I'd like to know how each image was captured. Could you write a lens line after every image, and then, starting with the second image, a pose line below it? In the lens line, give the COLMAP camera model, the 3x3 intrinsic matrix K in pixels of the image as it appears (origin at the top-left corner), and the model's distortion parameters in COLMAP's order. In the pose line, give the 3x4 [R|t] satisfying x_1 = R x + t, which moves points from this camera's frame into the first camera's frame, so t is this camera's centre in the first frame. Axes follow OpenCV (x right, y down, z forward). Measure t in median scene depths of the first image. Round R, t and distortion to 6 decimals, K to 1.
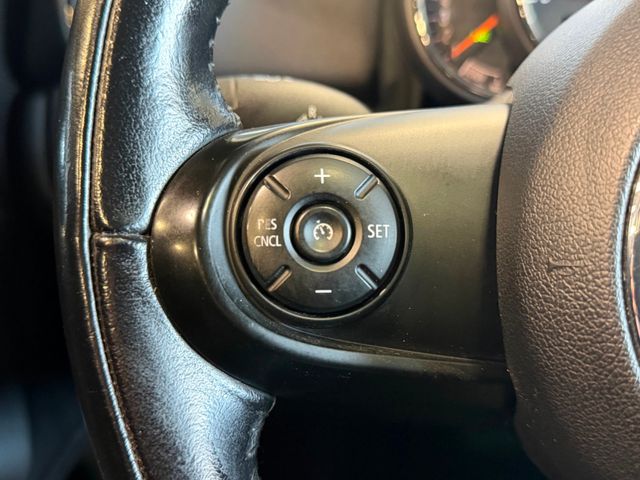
lens RADIAL K [[666.6, 0, 320.0], [0, 666.6, 240.0], [0, 0, 1]] dist [0.121098, -0.023046]
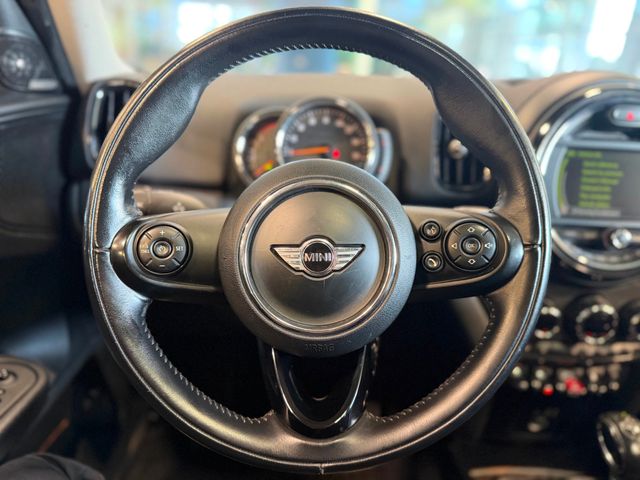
lens RADIAL K [[439.4, 0, 309.8], [0, 439.4, 234.5], [0, 0, 1]] dist [0.007135, -0.000247]
pose [[0.994118, 0.006286, 0.108123, 0.502720], [-0.004558, 0.999858, -0.016226, -0.050589], [-0.108210, 0.015637, 0.994005, -1.312971]]
